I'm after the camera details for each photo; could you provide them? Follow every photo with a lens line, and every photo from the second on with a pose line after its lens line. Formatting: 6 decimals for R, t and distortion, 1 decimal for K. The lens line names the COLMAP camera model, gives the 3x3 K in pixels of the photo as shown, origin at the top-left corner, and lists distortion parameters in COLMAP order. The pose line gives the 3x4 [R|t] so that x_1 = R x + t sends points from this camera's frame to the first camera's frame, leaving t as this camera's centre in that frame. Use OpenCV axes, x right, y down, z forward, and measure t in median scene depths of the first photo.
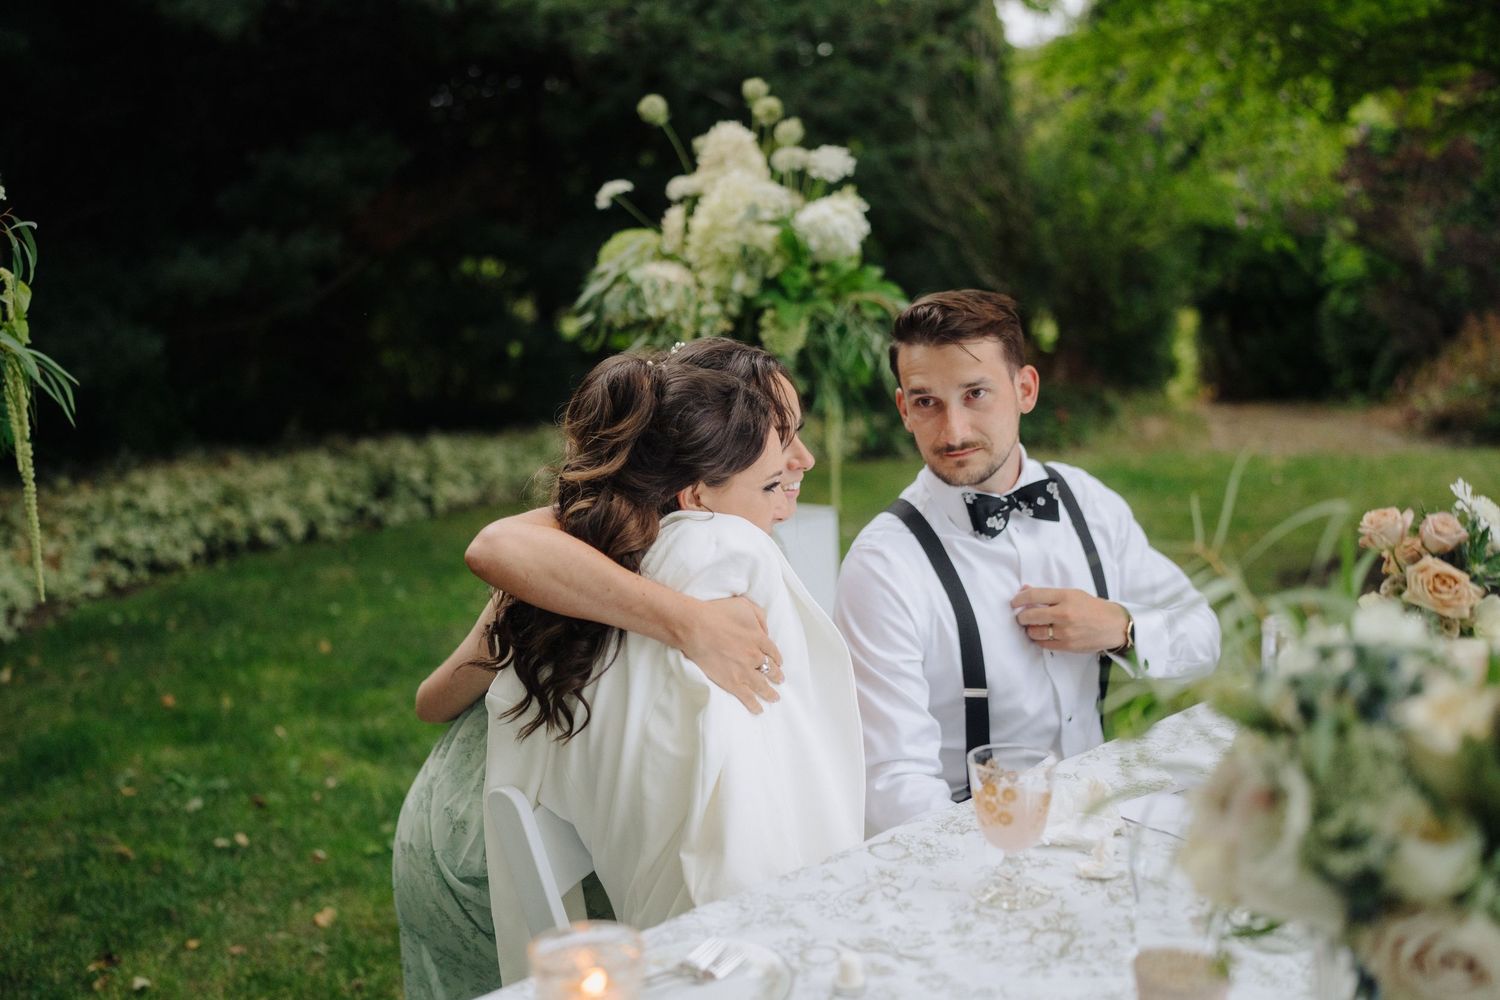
lens RADIAL K [[1461.7, 0, 730.9], [0, 1461.7, 499.5], [0, 0, 1]] dist [-0.047172, 0.179686]
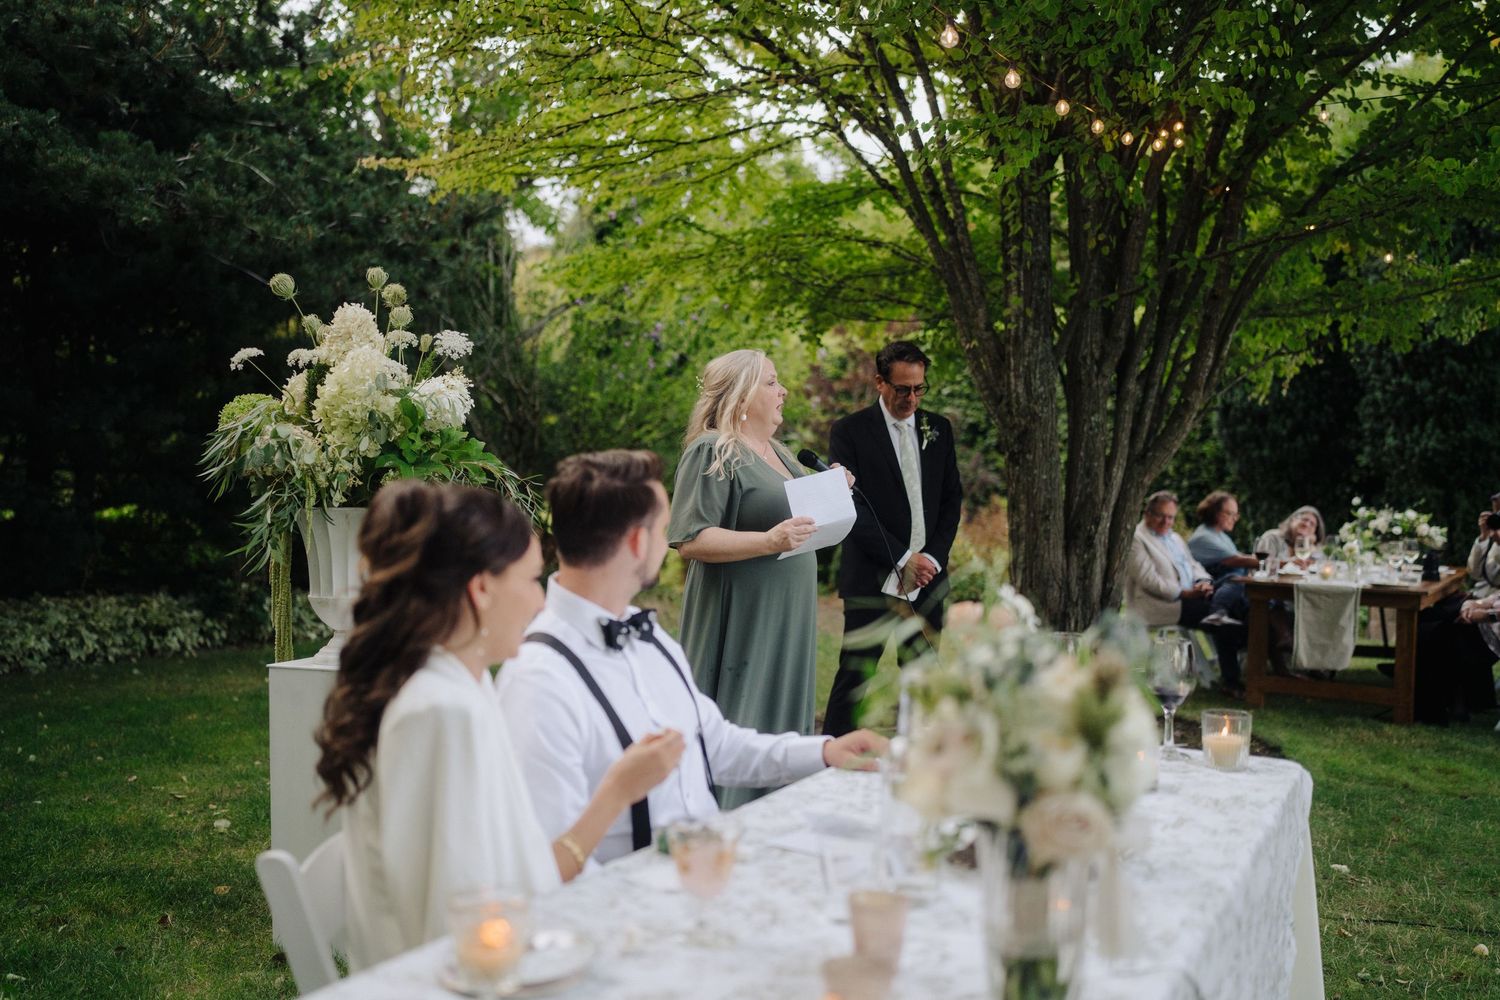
lens RADIAL K [[1451.0, 0, 737.7], [0, 1451.0, 496.9], [0, 0, 1]] dist [-0.053310, 0.176358]
pose [[0.935679, 0.038116, 0.350788, -0.105909], [0.008442, 0.991446, -0.130247, 0.033850], [-0.352751, 0.124831, 0.927353, -0.105660]]
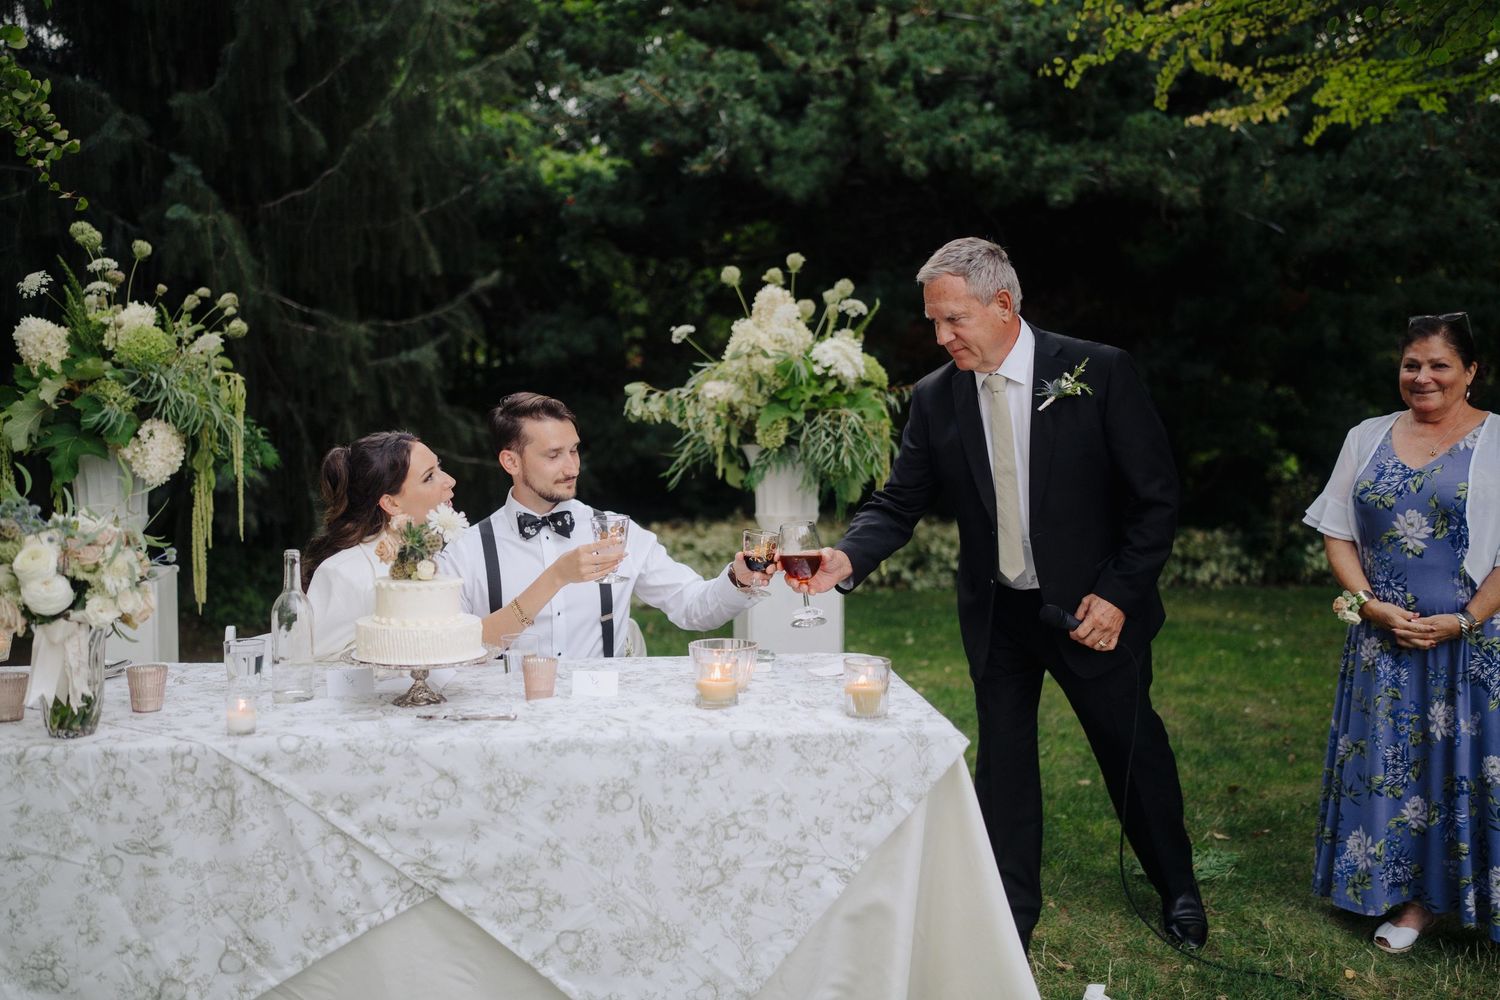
lens RADIAL K [[1454.7, 0, 749.7], [0, 1454.7, 499.0], [0, 0, 1]] dist [-0.051596, 0.180464]
pose [[0.817835, 0.077138, -0.570259, 0.781535], [-0.117478, 0.992485, -0.034228, -0.000605], [0.563334, 0.094986, 0.820751, -0.147233]]
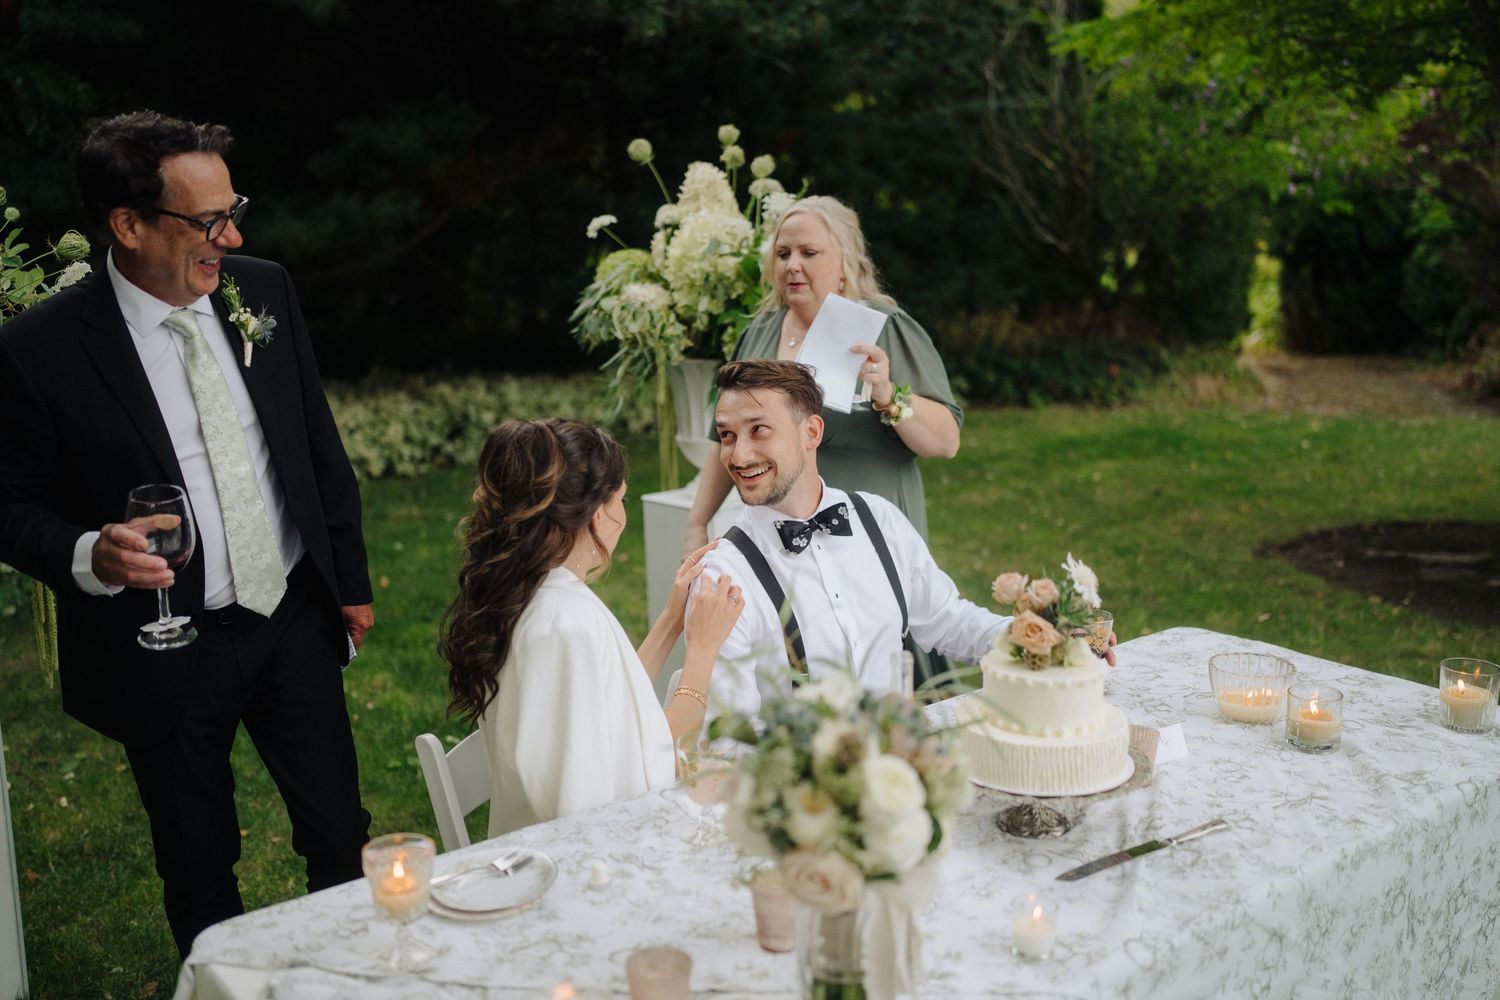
lens RADIAL K [[1456.2, 0, 732.8], [0, 1456.2, 496.6], [0, 0, 1]] dist [-0.047785, 0.172718]
pose [[0.996947, 0.033265, -0.070643, 0.109728], [-0.029456, 0.998090, 0.054294, -0.054311], [0.072315, -0.052047, 0.996023, -0.167003]]
